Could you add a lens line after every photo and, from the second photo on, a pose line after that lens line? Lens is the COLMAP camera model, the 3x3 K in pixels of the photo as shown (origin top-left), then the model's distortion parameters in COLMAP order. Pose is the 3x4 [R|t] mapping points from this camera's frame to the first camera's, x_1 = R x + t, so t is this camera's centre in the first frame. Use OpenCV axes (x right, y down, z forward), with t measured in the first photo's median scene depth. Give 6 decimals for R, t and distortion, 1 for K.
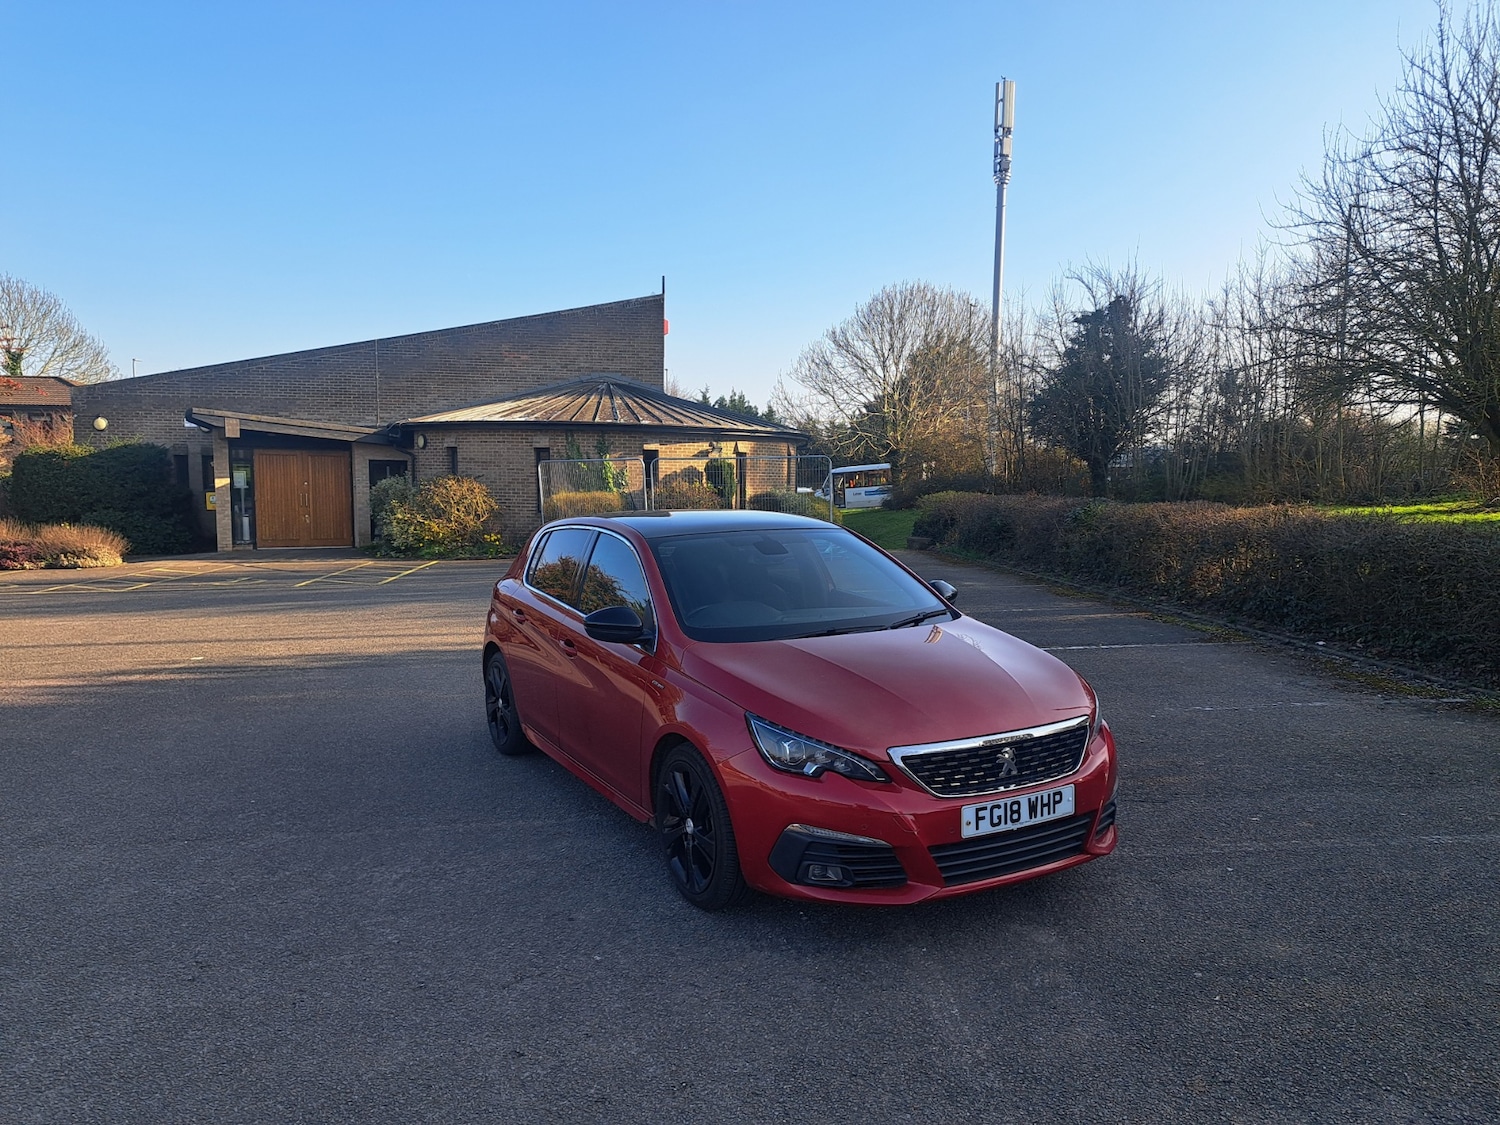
lens RADIAL K [[1071.6, 0, 750.2], [0, 1071.6, 583.2], [0, 0, 1]] dist [0.068889, -0.061903]
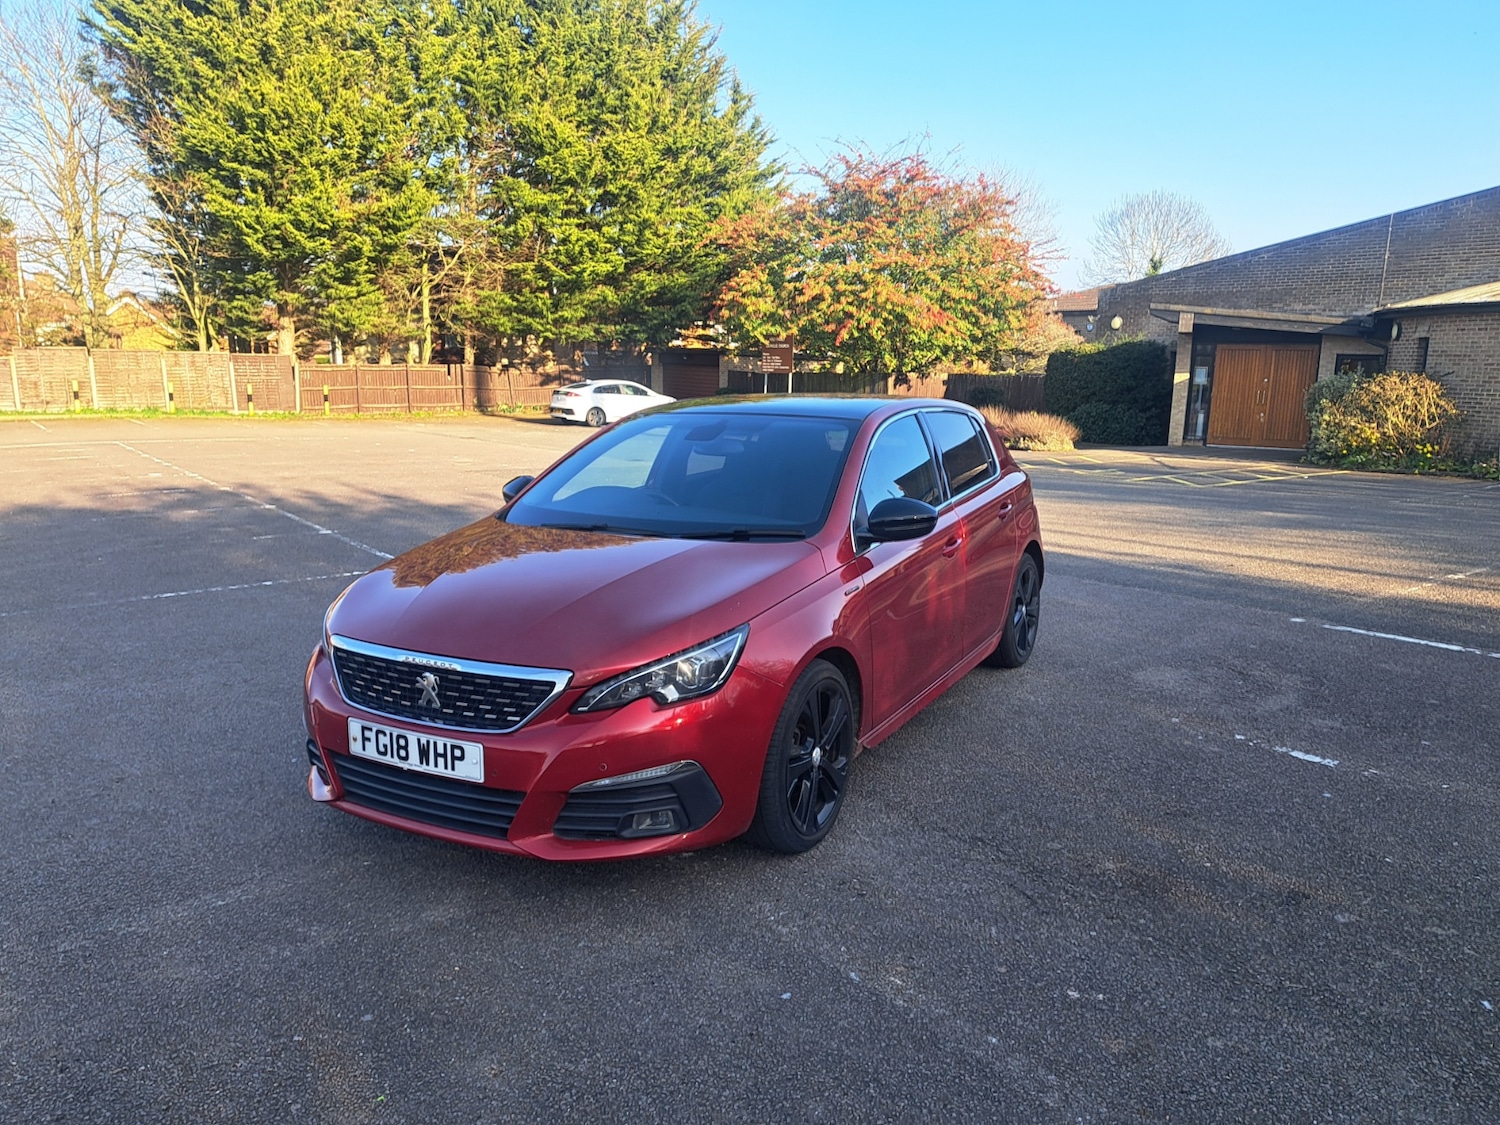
lens RADIAL K [[1071.6, 0, 763.6], [0, 1071.6, 567.3], [0, 0, 1]] dist [0.068889, -0.061903]
pose [[0.546174, 0.161185, -0.822018, 0.856802], [-0.098985, 0.986856, 0.127738, -0.046125], [0.831803, 0.011600, 0.554950, 0.626642]]
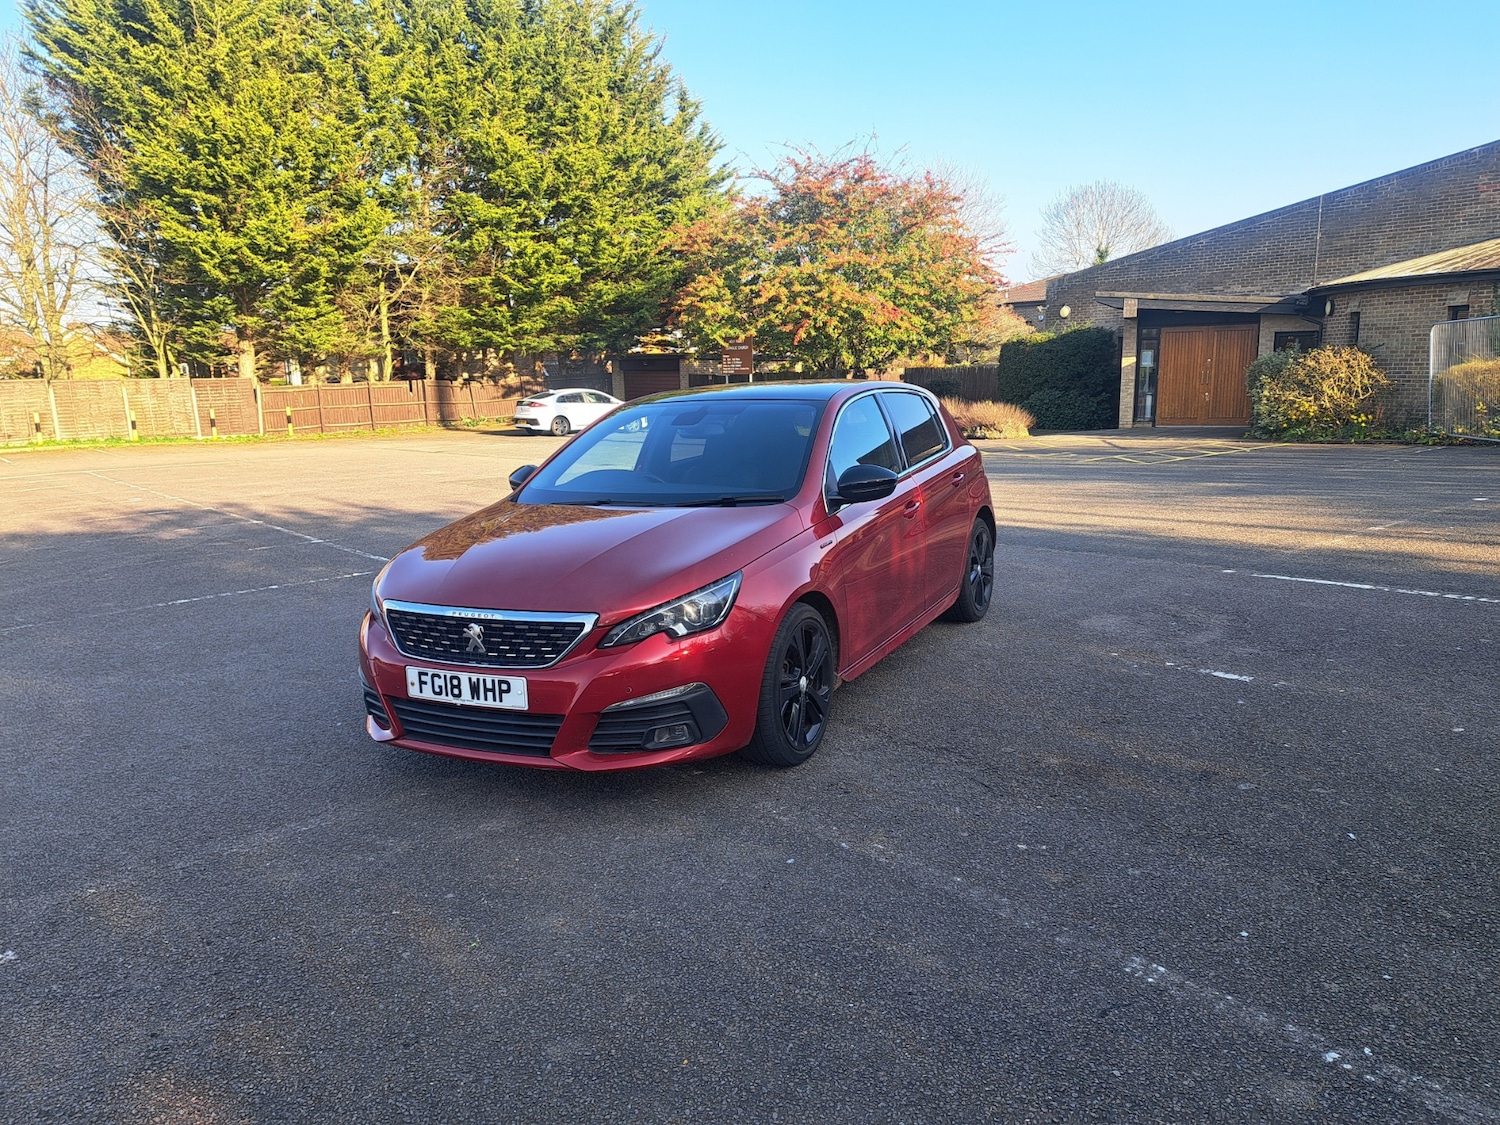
lens RADIAL K [[1071.6, 0, 759.4], [0, 1071.6, 571.9], [0, 0, 1]] dist [0.068889, -0.061903]
pose [[0.574615, 0.134540, -0.807290, 0.958981], [-0.054397, 0.990493, 0.126353, -0.024042], [0.816614, -0.028690, 0.576470, 0.541174]]
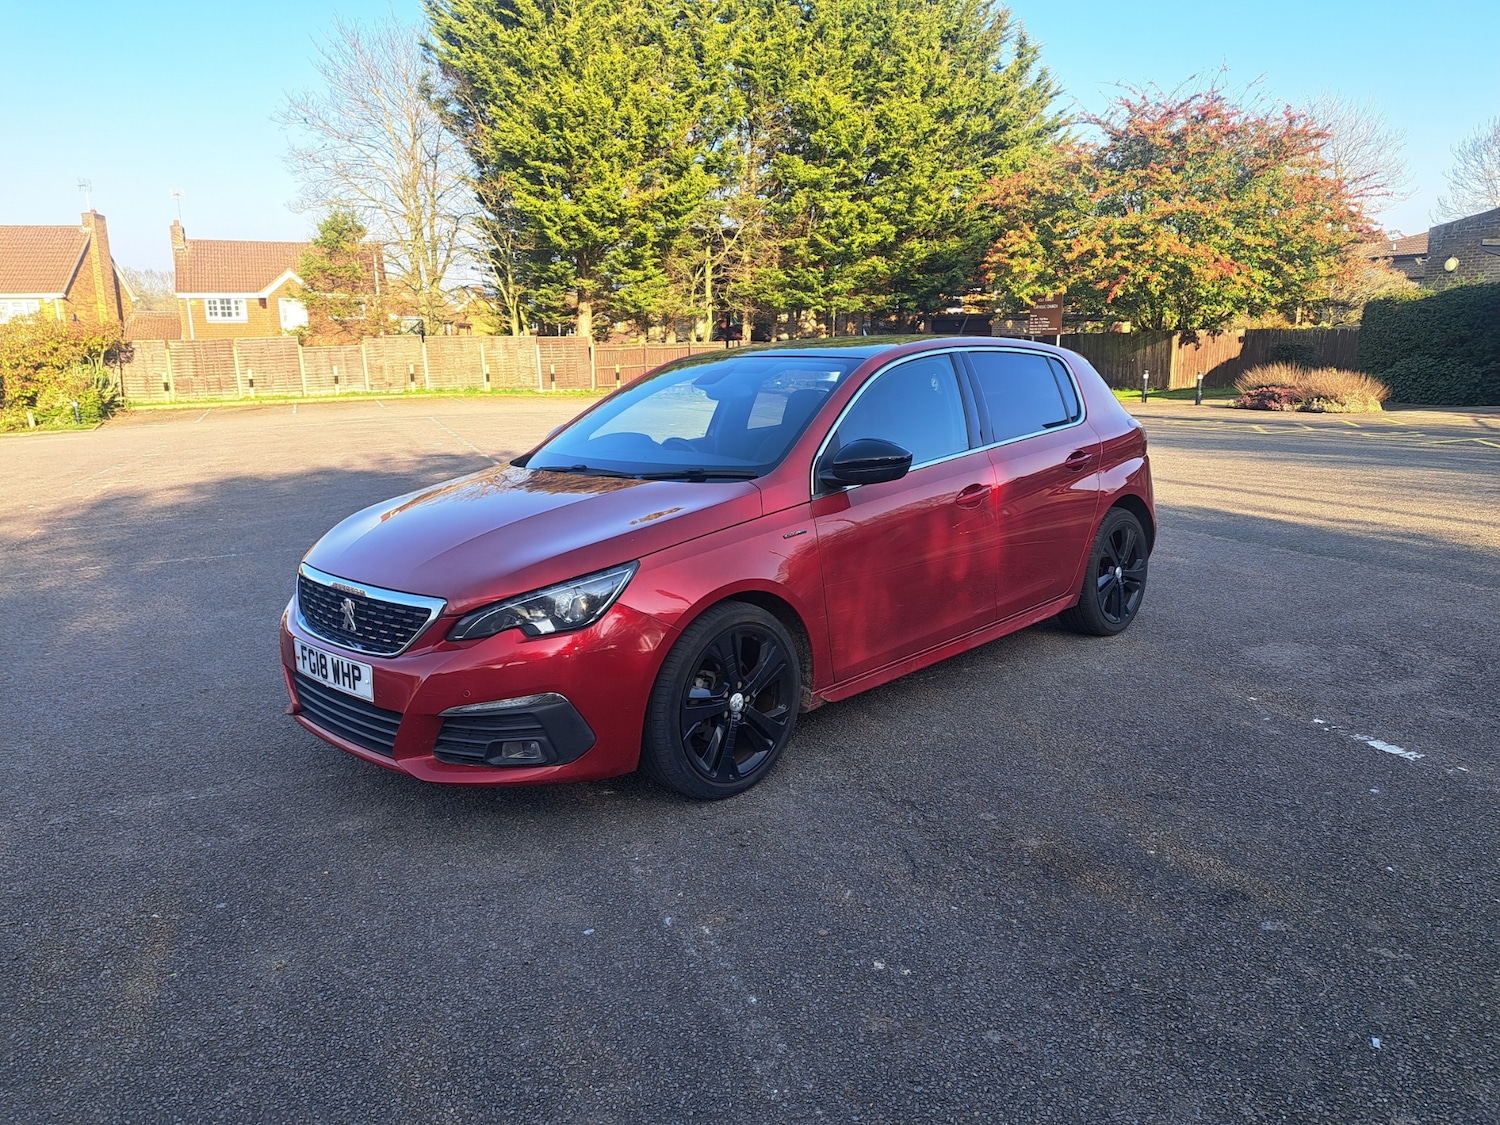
lens RADIAL K [[1071.6, 0, 764.4], [0, 1071.6, 555.6], [0, 0, 1]] dist [0.068889, -0.061903]
pose [[0.300871, 0.182281, -0.936082, 0.946667], [-0.079922, 0.982930, 0.165716, -0.042181], [0.950310, 0.024954, 0.310304, 0.867161]]
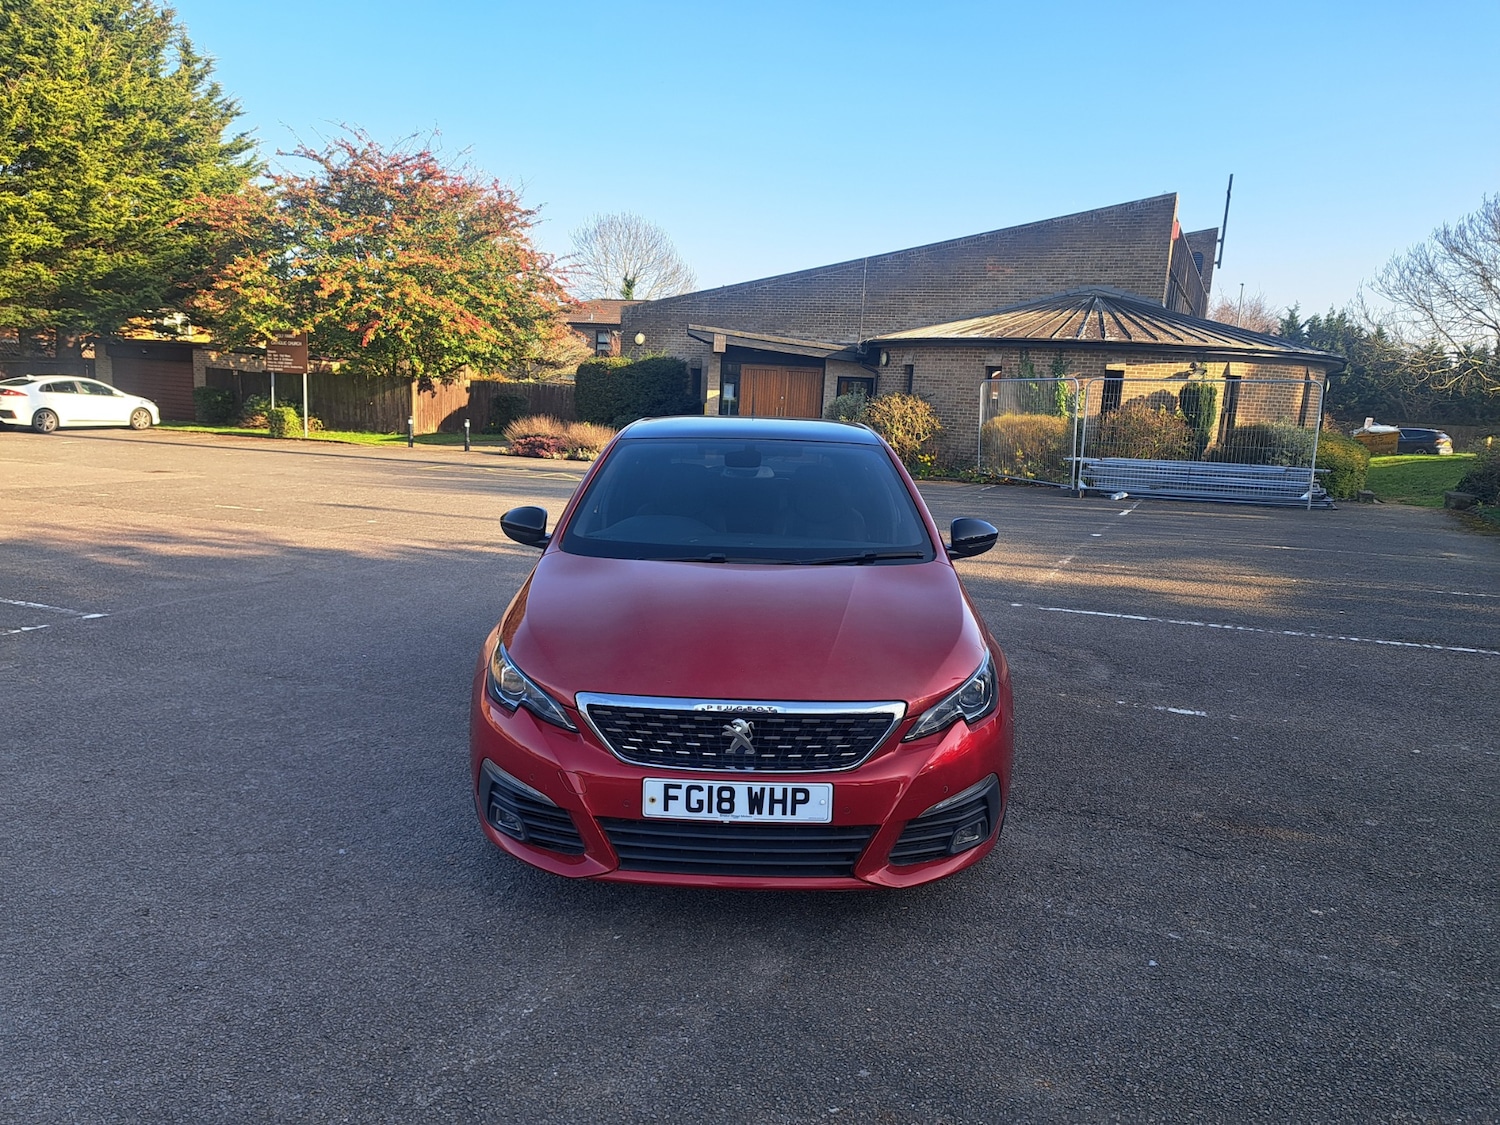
lens RADIAL K [[1071.6, 0, 734.5], [0, 1071.6, 589.6], [0, 0, 1]] dist [0.068889, -0.061903]
pose [[0.863871, 0.126572, -0.487551, 0.498099], [-0.090380, 0.991155, 0.097172, -0.012966], [0.495538, -0.039880, 0.867670, 0.270905]]
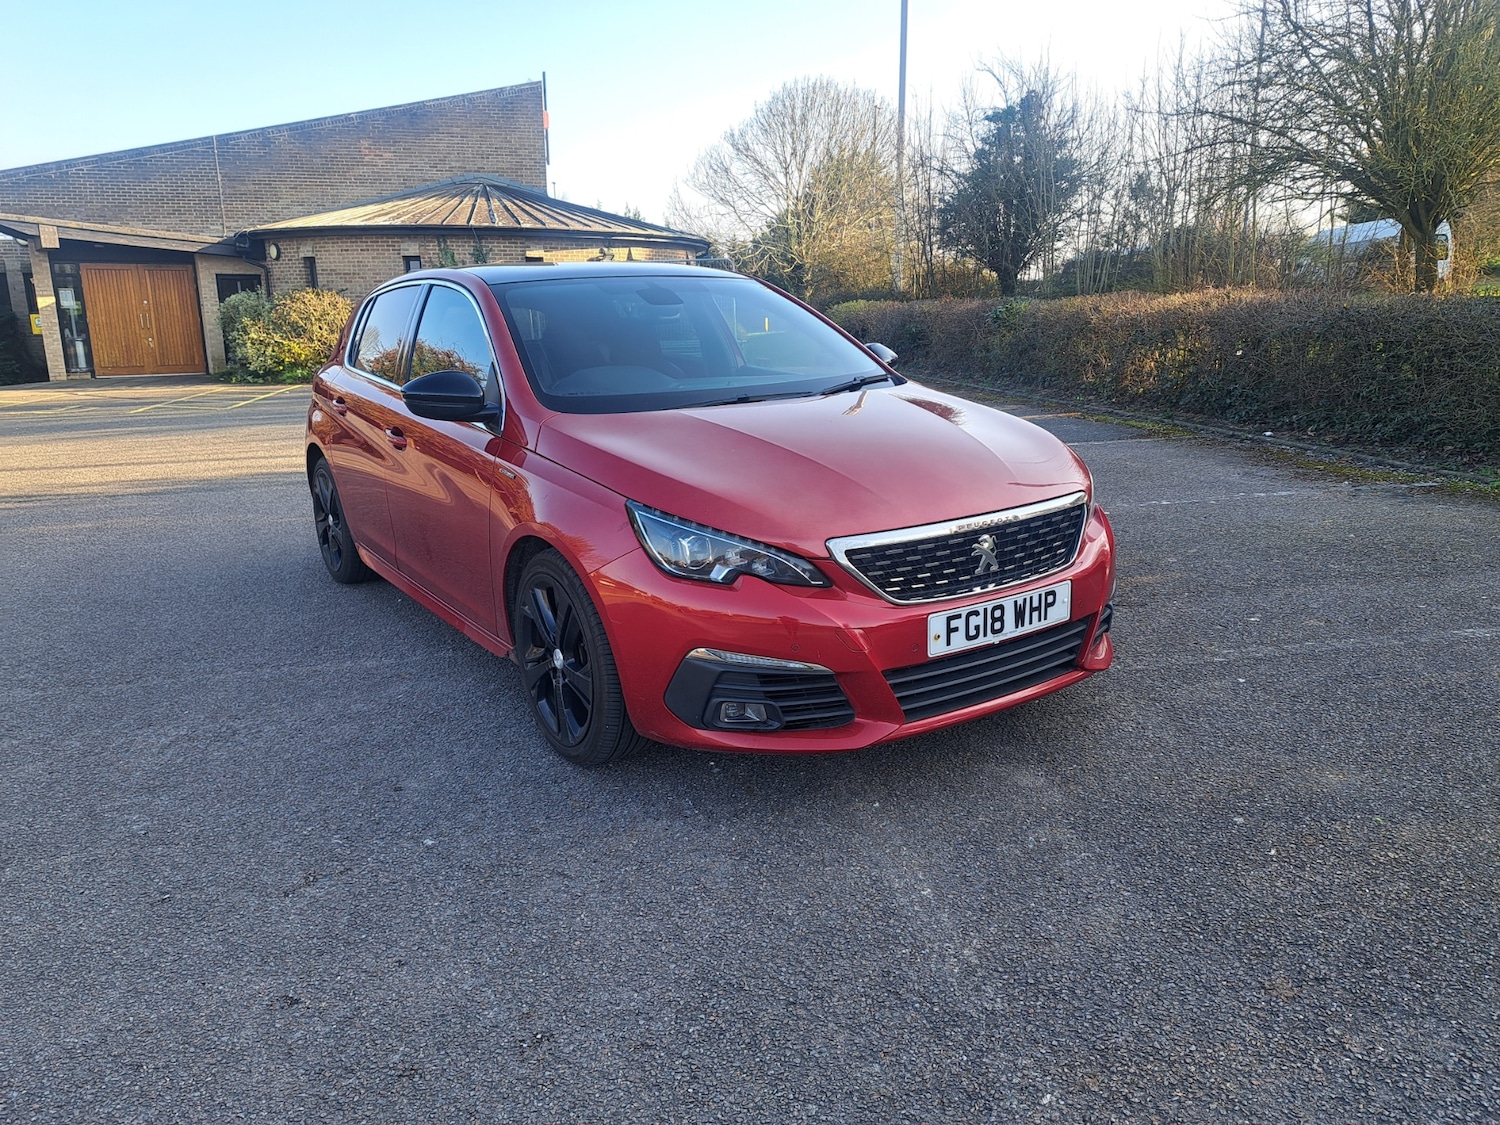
lens RADIAL K [[1071.6, 0, 744.4], [0, 1071.6, 566.9], [0, 0, 1]] dist [0.068889, -0.061903]
pose [[0.996245, -0.036222, 0.078640, 0.014495], [0.024905, 0.989783, 0.140390, 0.056436], [-0.082921, -0.137904, 0.986968, 0.241311]]
